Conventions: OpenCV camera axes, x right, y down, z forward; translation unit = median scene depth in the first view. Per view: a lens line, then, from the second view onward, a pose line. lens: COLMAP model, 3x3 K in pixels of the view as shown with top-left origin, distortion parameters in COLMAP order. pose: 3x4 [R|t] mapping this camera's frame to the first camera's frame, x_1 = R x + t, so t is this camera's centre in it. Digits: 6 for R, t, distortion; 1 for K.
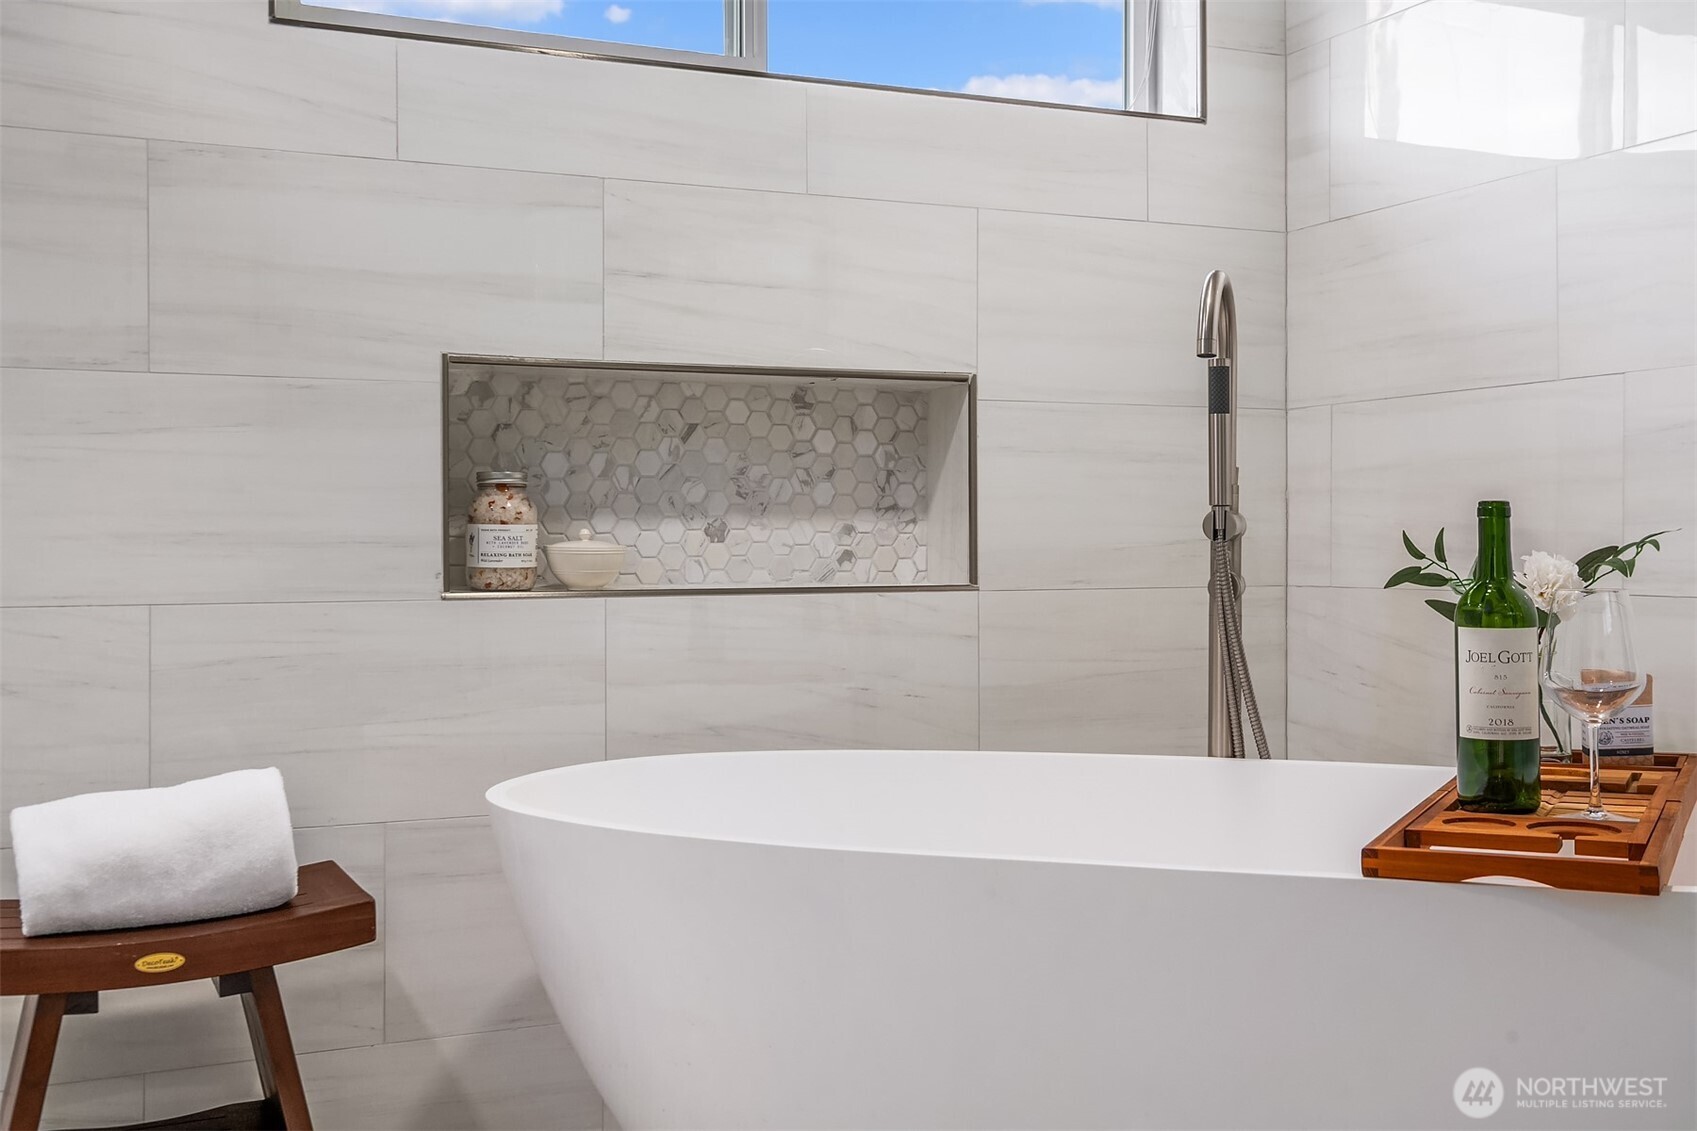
lens RADIAL K [[1936.9, 0, 850.0], [0, 1936.9, 560.1], [0, 0, 1]] dist [0.062114, 0.000000]
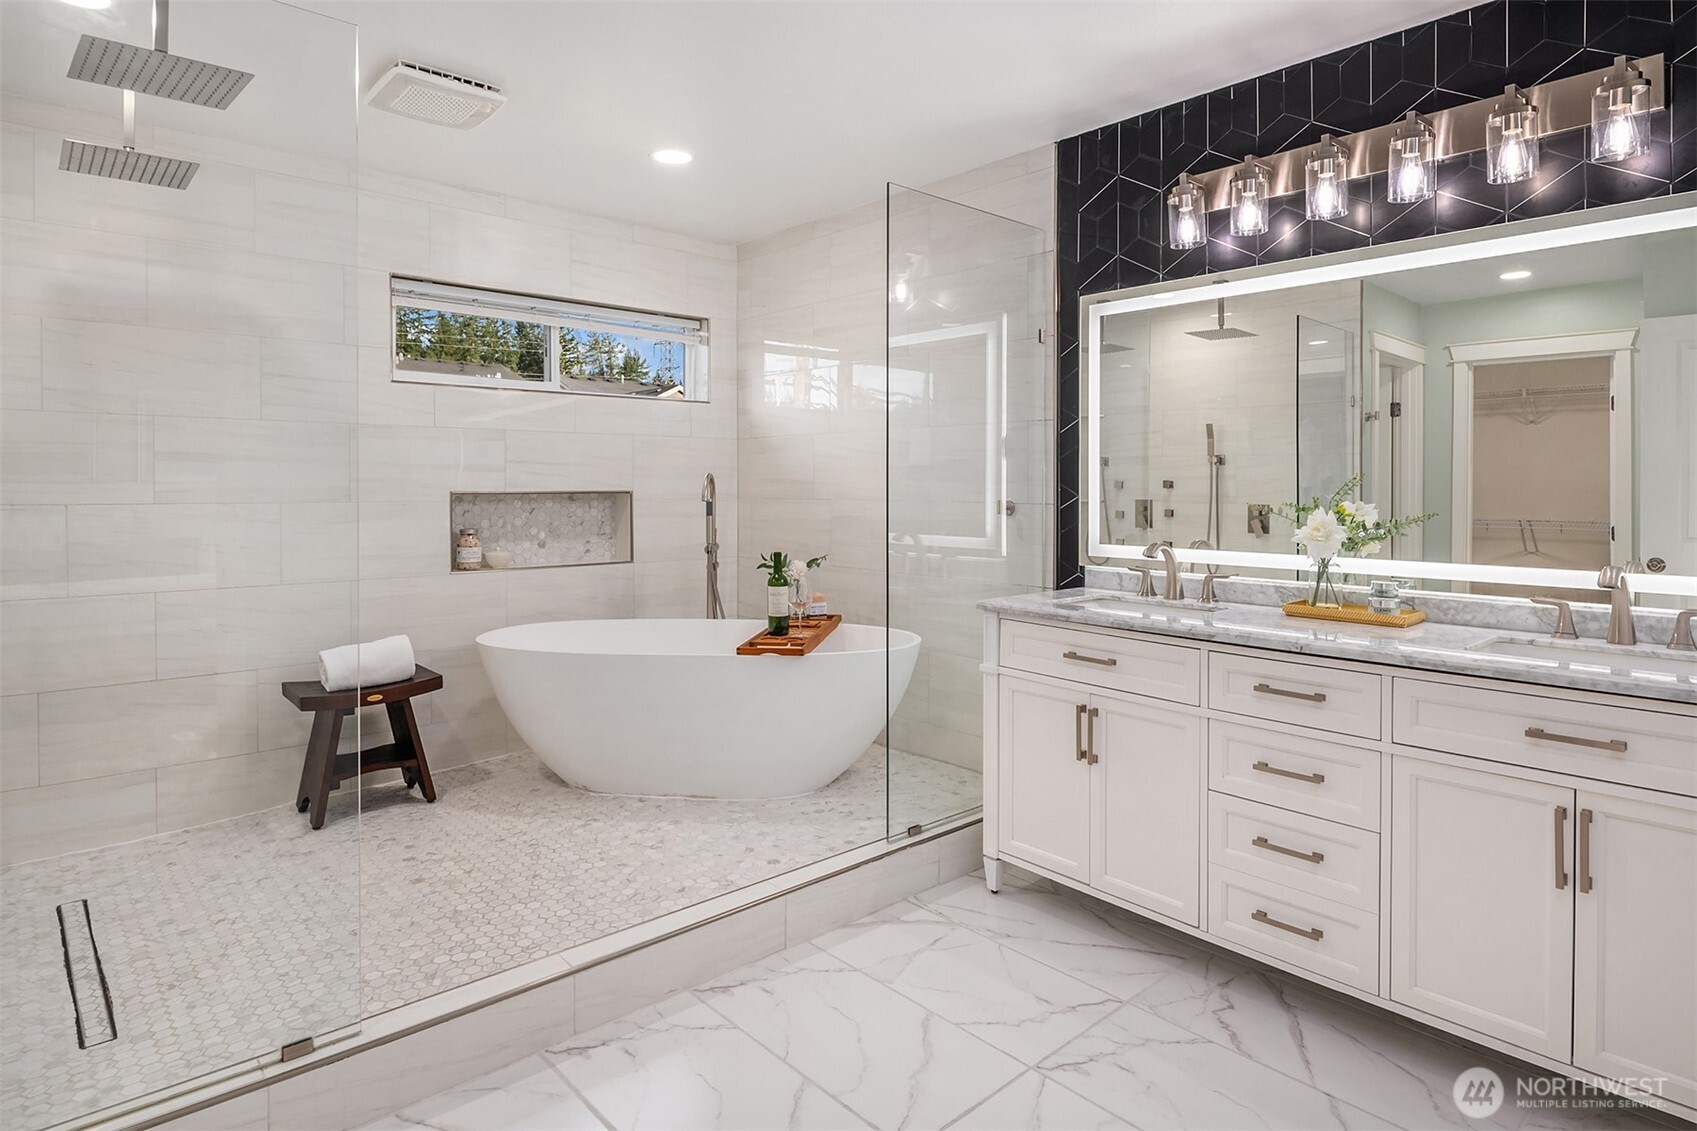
lens RADIAL K [[946.1, 0, 840.5], [0, 946.1, 494.5], [0, 0, 1]] dist [0.003001, -0.000229]
pose [[0.957013, 0.000782, 0.290044, -0.062493], [0.000042, 0.999996, -0.002837, -0.103226], [-0.290045, 0.002727, 0.957009, -0.589969]]
